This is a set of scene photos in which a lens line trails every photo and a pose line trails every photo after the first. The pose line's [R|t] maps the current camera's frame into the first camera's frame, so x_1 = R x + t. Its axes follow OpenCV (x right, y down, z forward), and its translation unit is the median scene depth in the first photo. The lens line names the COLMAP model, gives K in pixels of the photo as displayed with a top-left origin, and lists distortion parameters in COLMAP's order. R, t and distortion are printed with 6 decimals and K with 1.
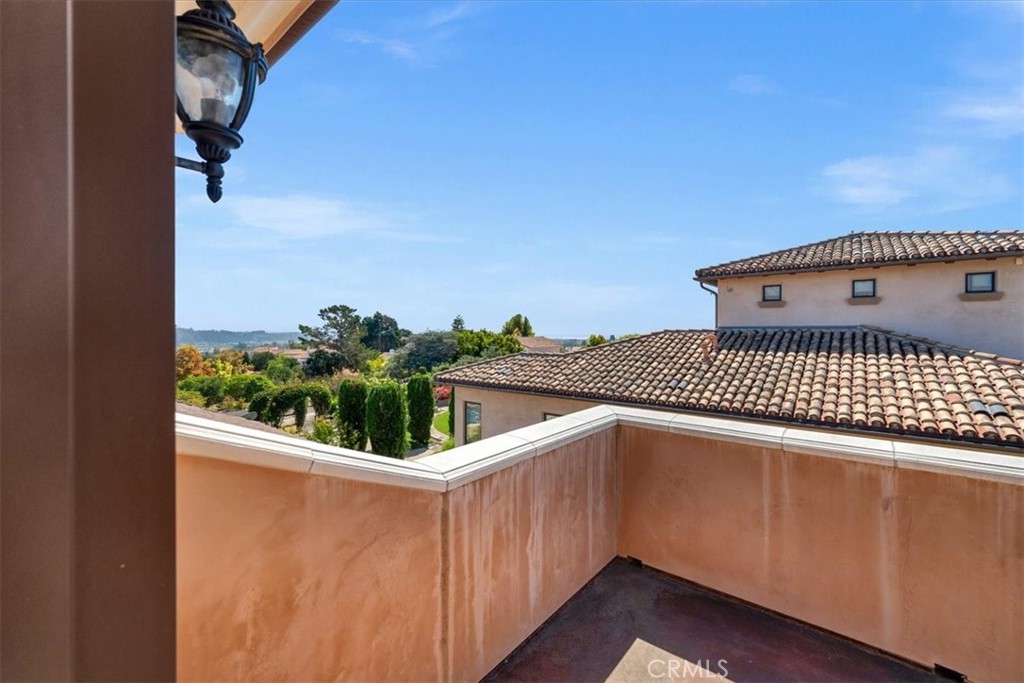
lens RADIAL K [[418.0, 0, 514.8], [0, 418.0, 336.4], [0, 0, 1]] dist [0.001431, 0.000124]
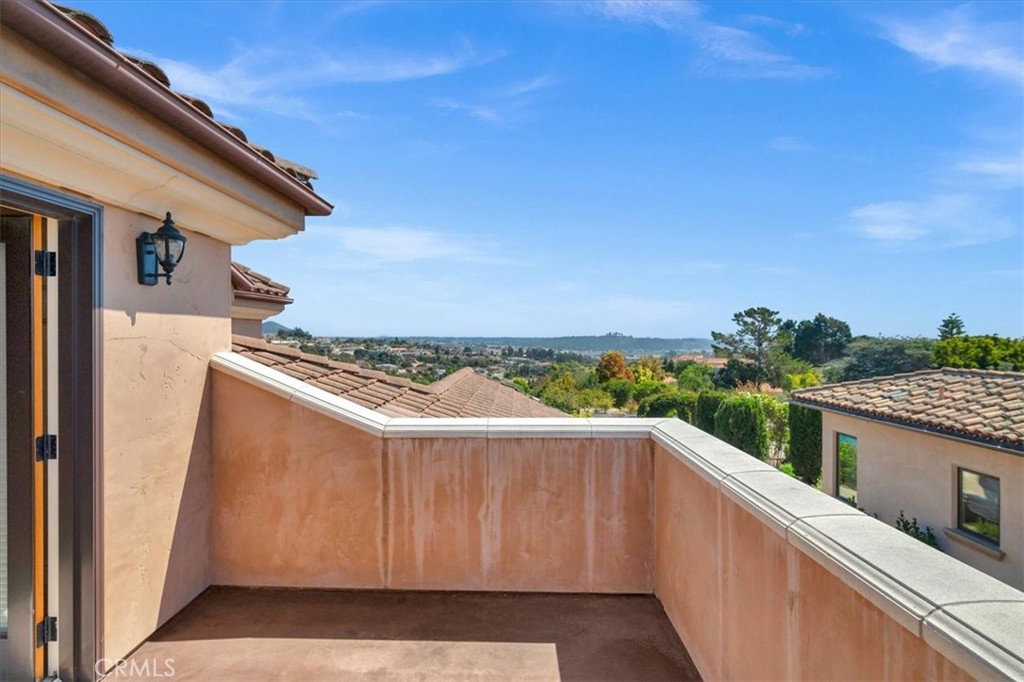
lens RADIAL K [[472.7, 0, 512.0], [0, 472.7, 341.0], [0, 0, 1]] dist [0.003061, 0.000237]
pose [[0.632097, 0.003787, -0.774880, 1.081341], [-0.009050, 0.999956, -0.002495, 0.023594], [0.774836, 0.008590, 0.632104, 0.225036]]
